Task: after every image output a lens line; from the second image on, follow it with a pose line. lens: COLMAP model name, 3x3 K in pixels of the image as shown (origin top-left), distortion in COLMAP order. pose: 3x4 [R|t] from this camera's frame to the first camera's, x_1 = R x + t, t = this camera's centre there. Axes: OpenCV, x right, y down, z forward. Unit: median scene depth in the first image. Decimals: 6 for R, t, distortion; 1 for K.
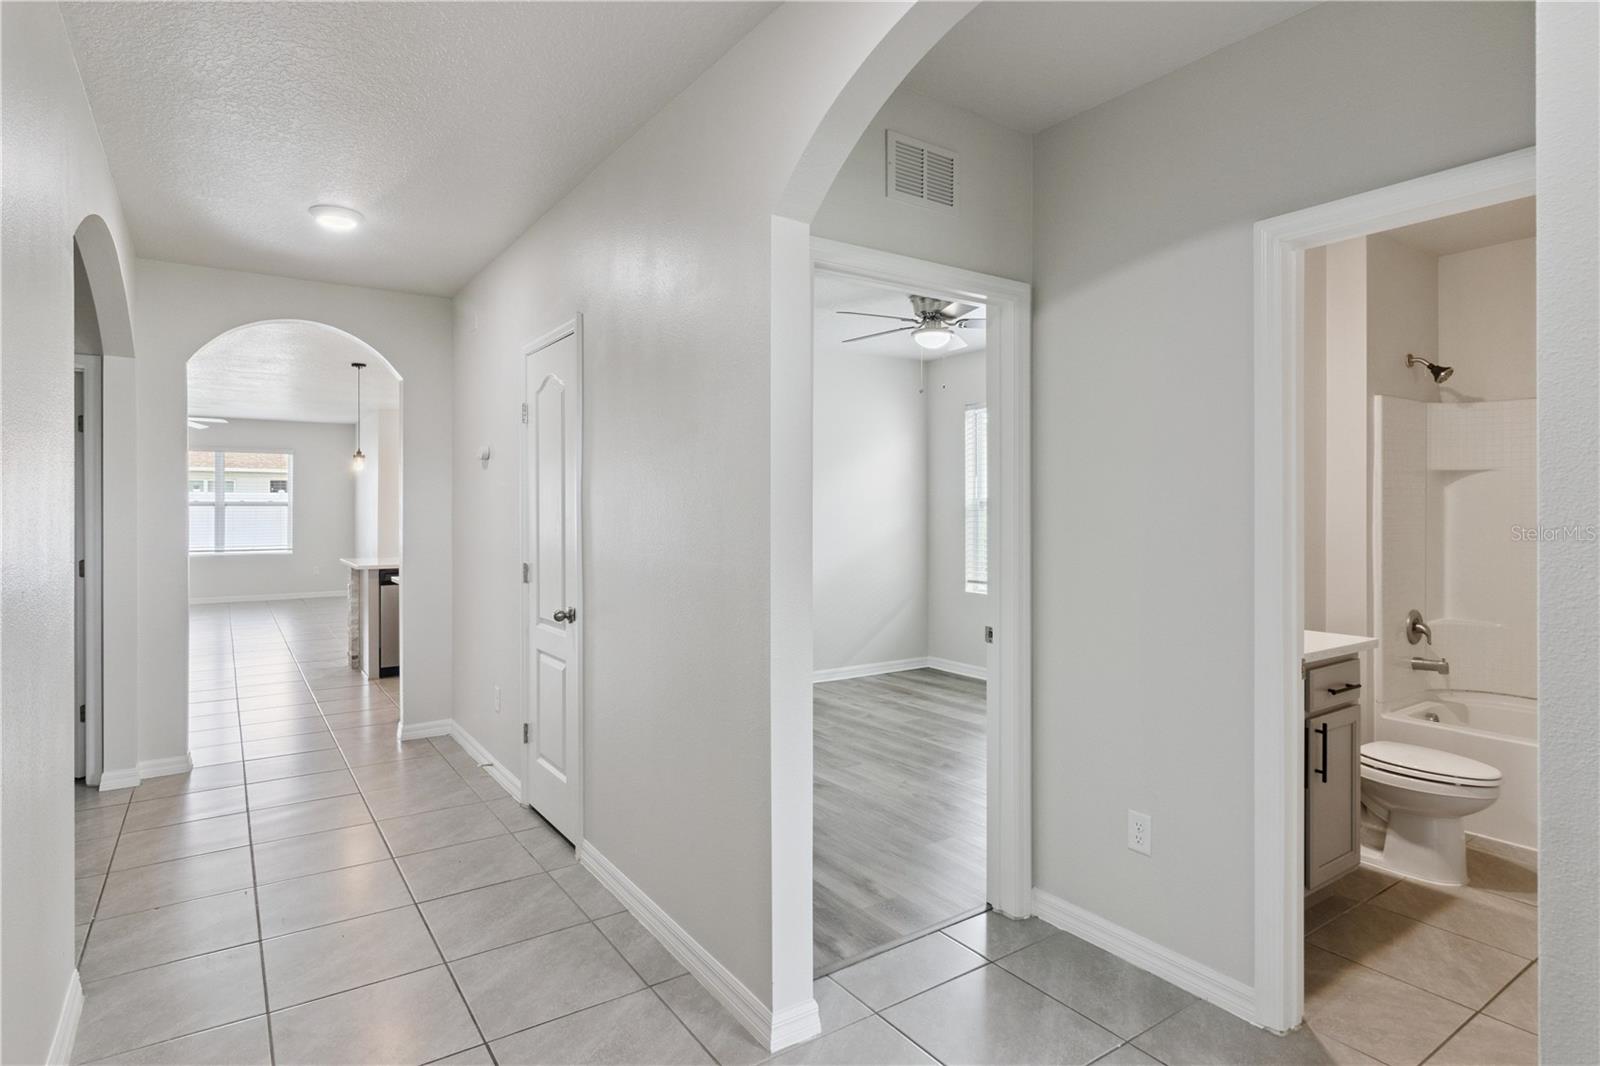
lens RADIAL K [[842.5, 0, 790.6], [0, 842.5, 513.1], [0, 0, 1]] dist [-0.004233, -0.001248]
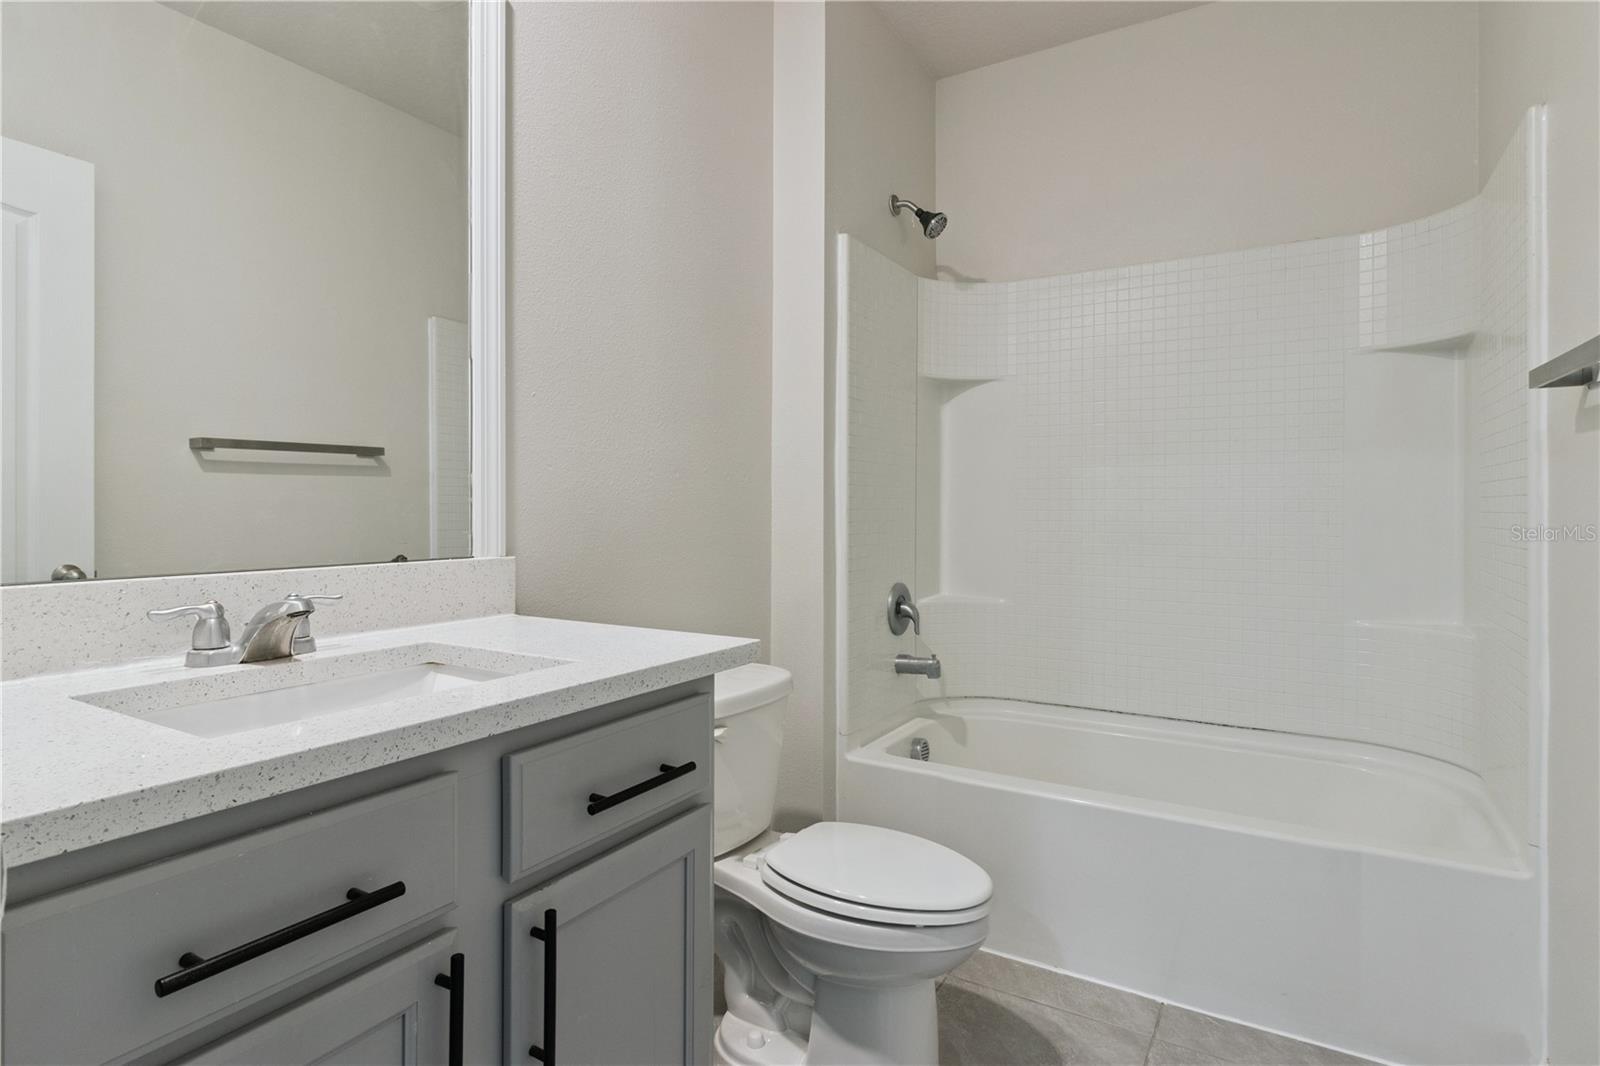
lens RADIAL K [[842.5, 0, 790.6], [0, 842.5, 513.1], [0, 0, 1]] dist [-0.004233, -0.001248]
pose [[0.906543, 0.003123, 0.422103, 0.388592], [-0.002590, 0.999995, -0.001836, 0.062344], [-0.422107, 0.000571, 0.906546, 0.439390]]
